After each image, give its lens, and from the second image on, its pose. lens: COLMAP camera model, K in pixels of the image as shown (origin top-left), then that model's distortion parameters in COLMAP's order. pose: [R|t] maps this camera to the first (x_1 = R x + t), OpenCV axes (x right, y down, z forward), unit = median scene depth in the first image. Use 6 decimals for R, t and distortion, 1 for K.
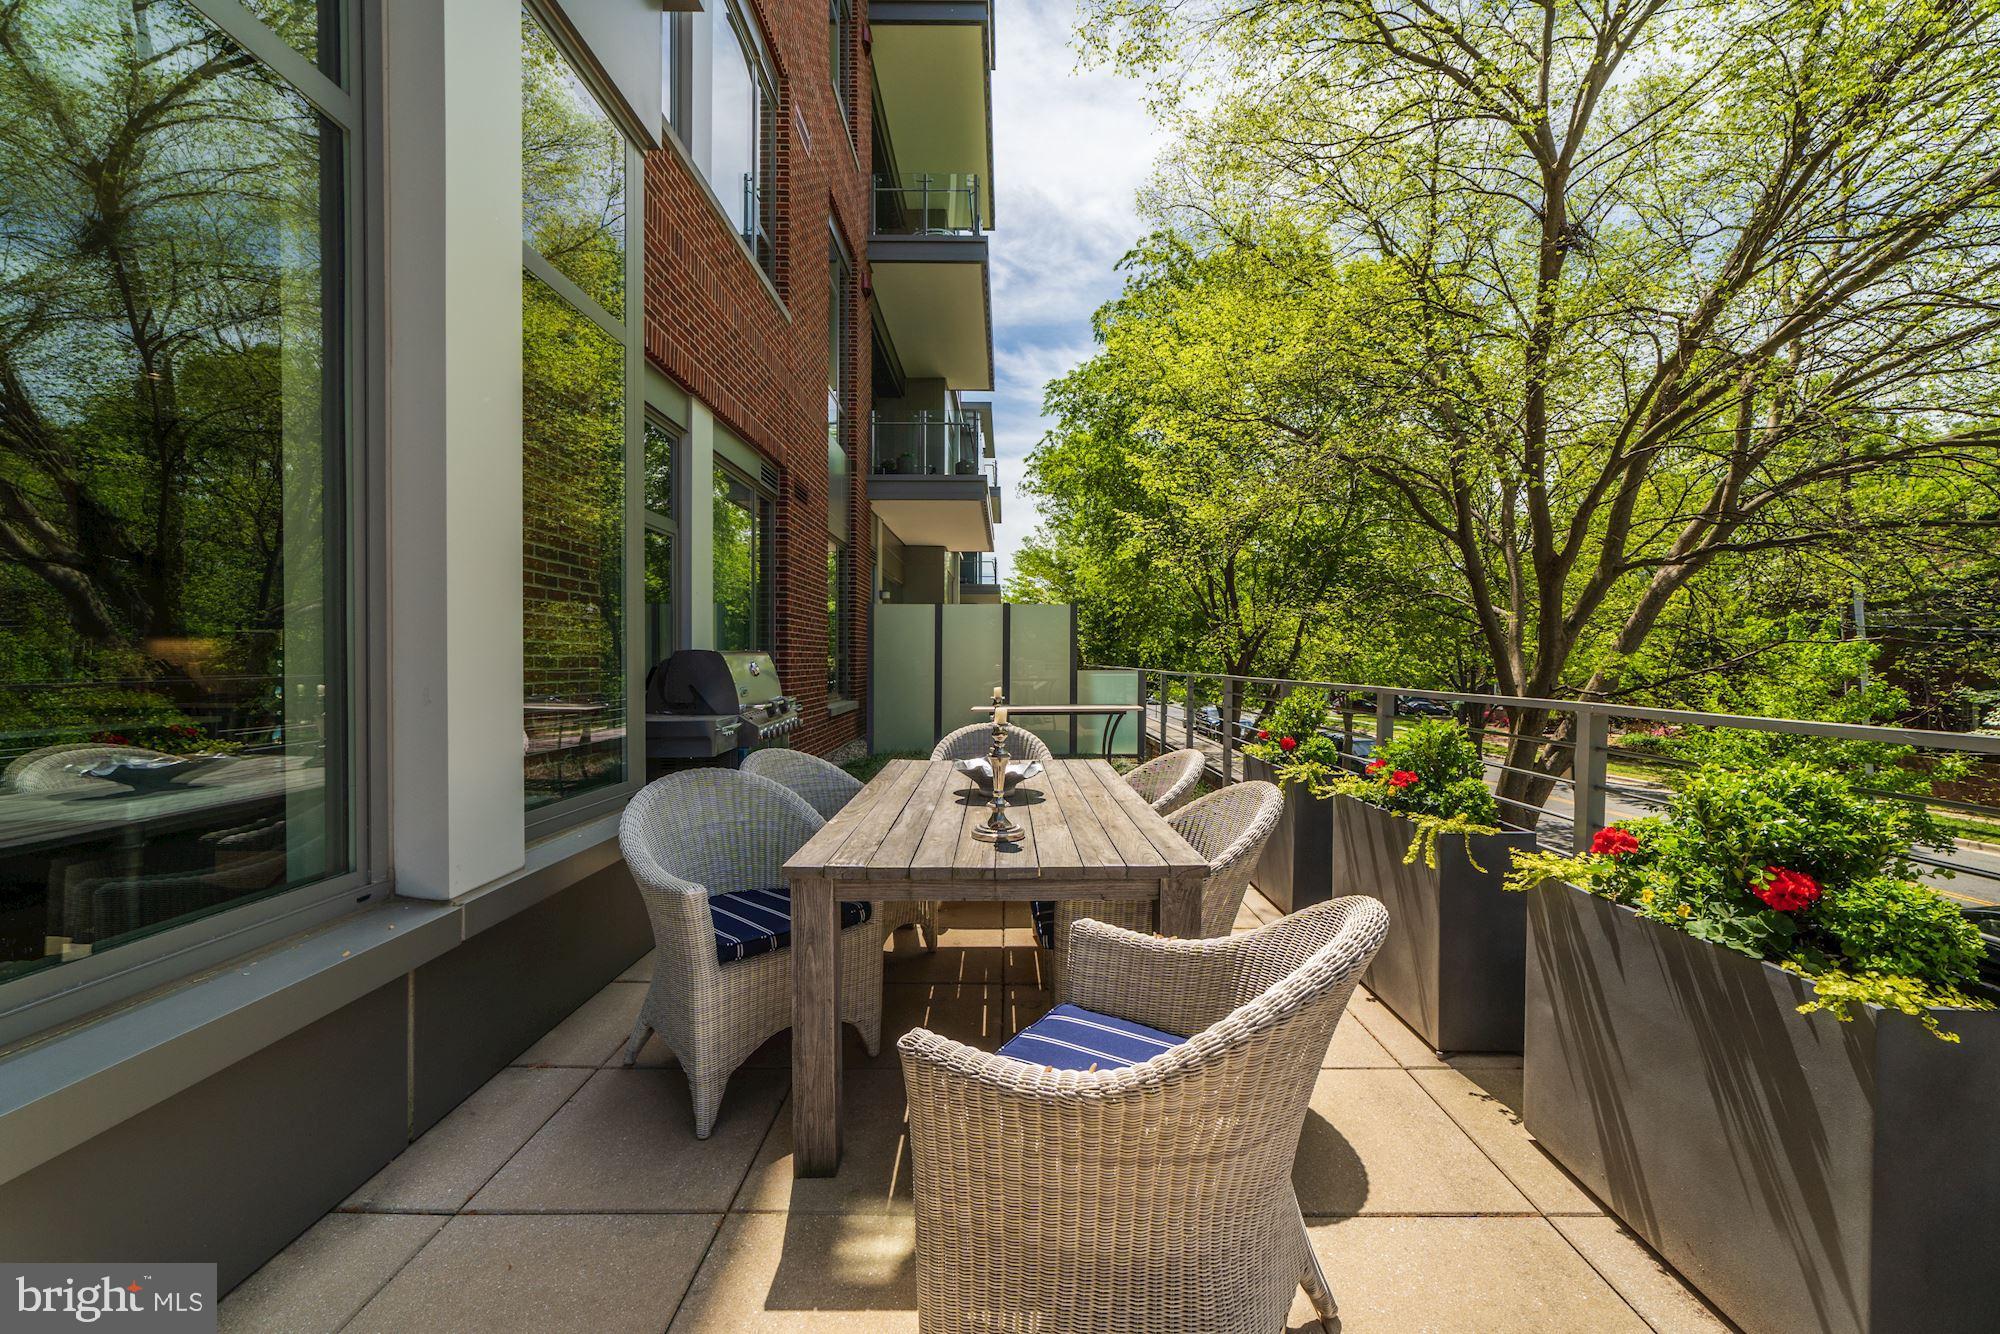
lens RADIAL K [[783.6, 0, 1008.0], [0, 783.6, 667.4], [0, 0, 1]] dist [-0.013668, 0.008406]
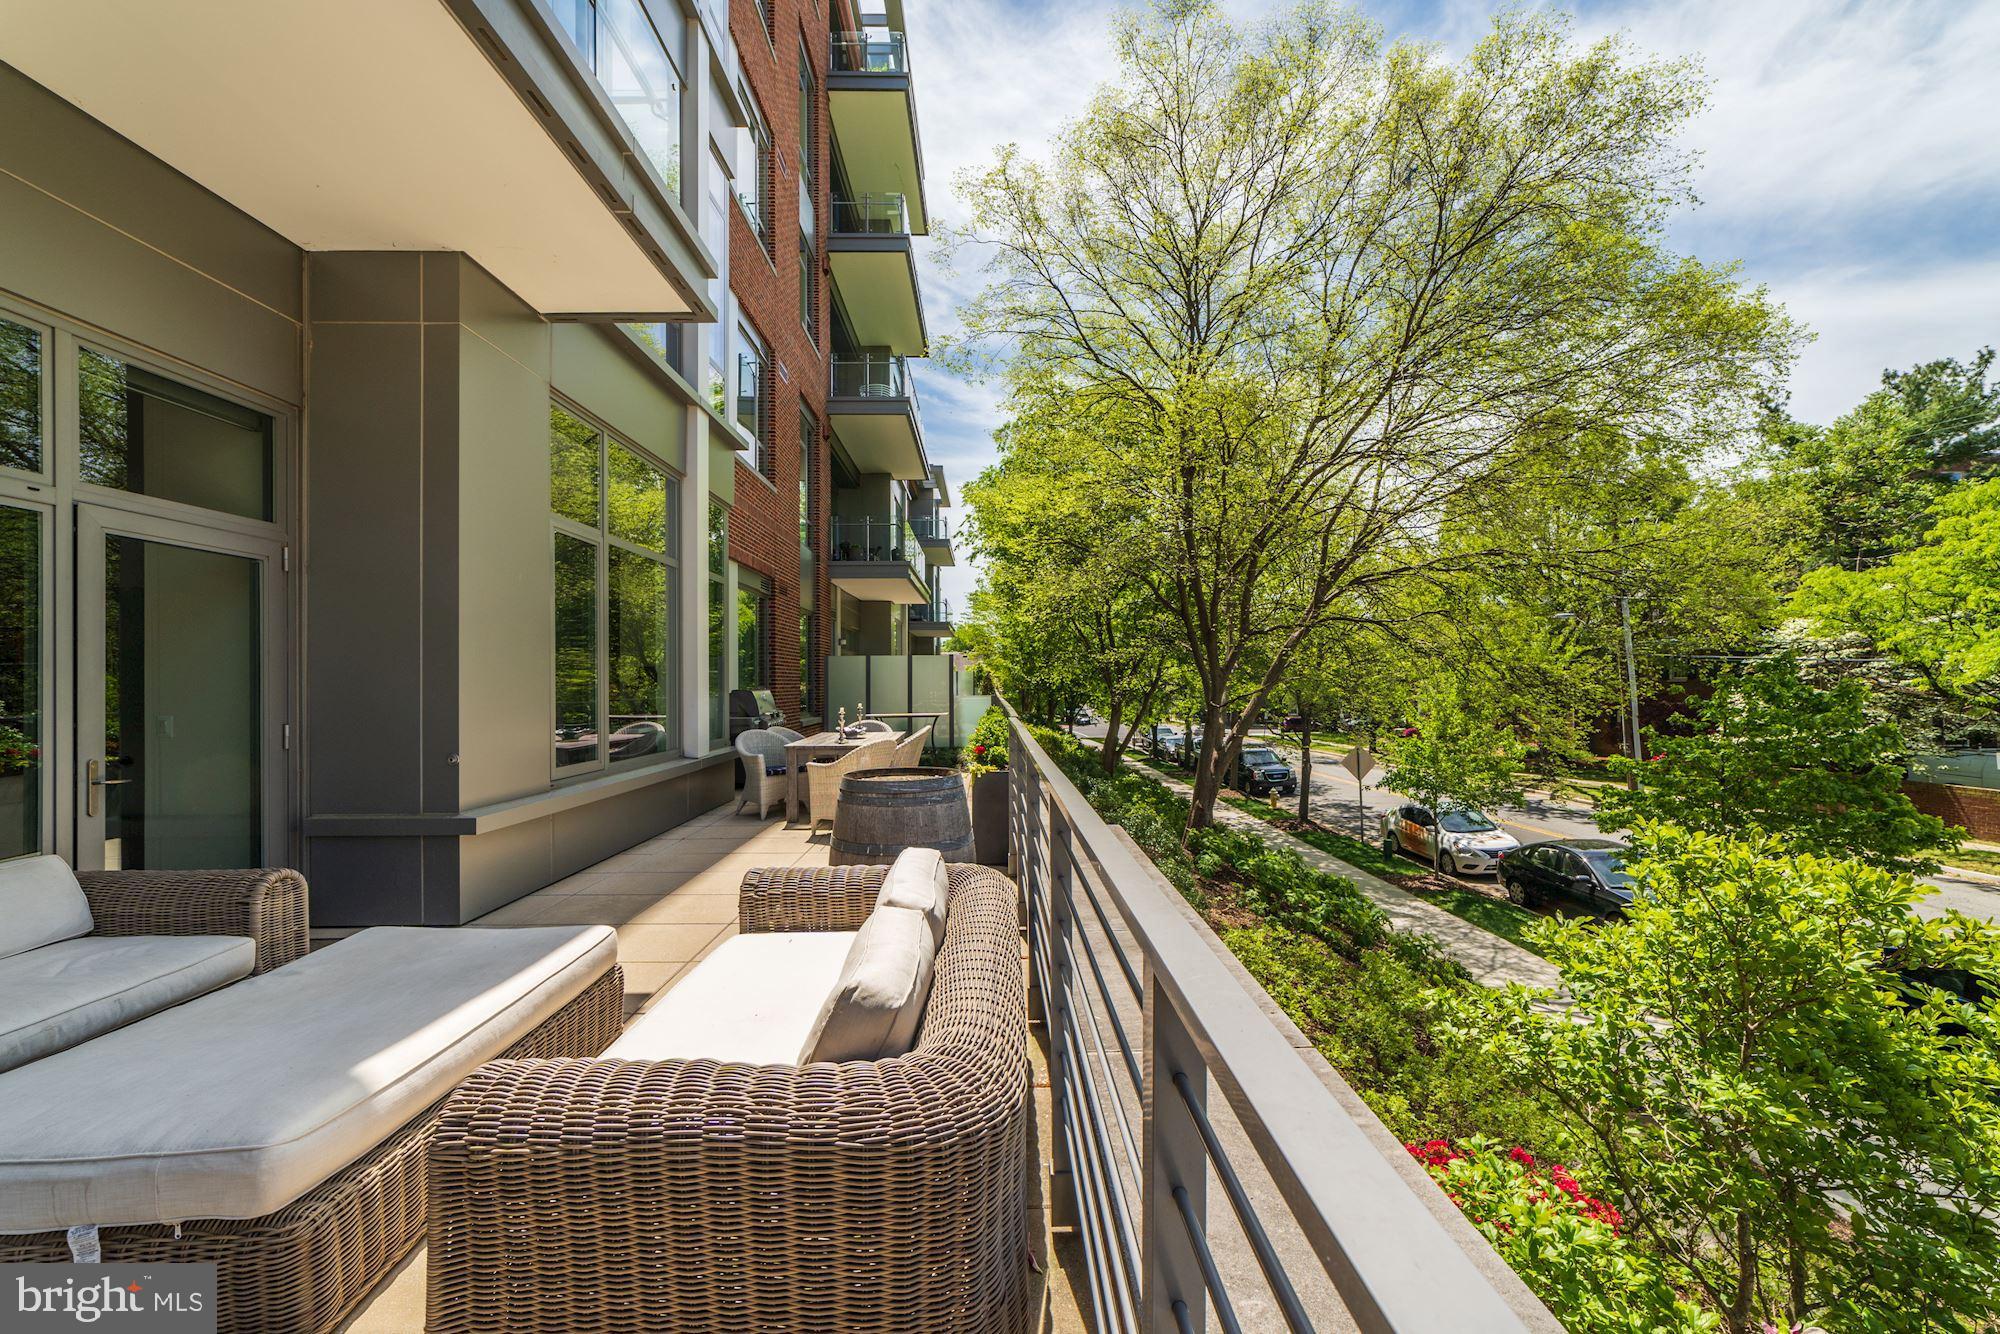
lens RADIAL K [[783.6, 0, 1005.7], [0, 783.6, 671.9], [0, 0, 1]] dist [-0.013668, 0.008406]
pose [[0.999546, -0.013098, 0.027152, 0.114913], [0.013793, 0.999578, -0.025572, -0.001043], [-0.026805, 0.025935, 0.999304, -0.478660]]
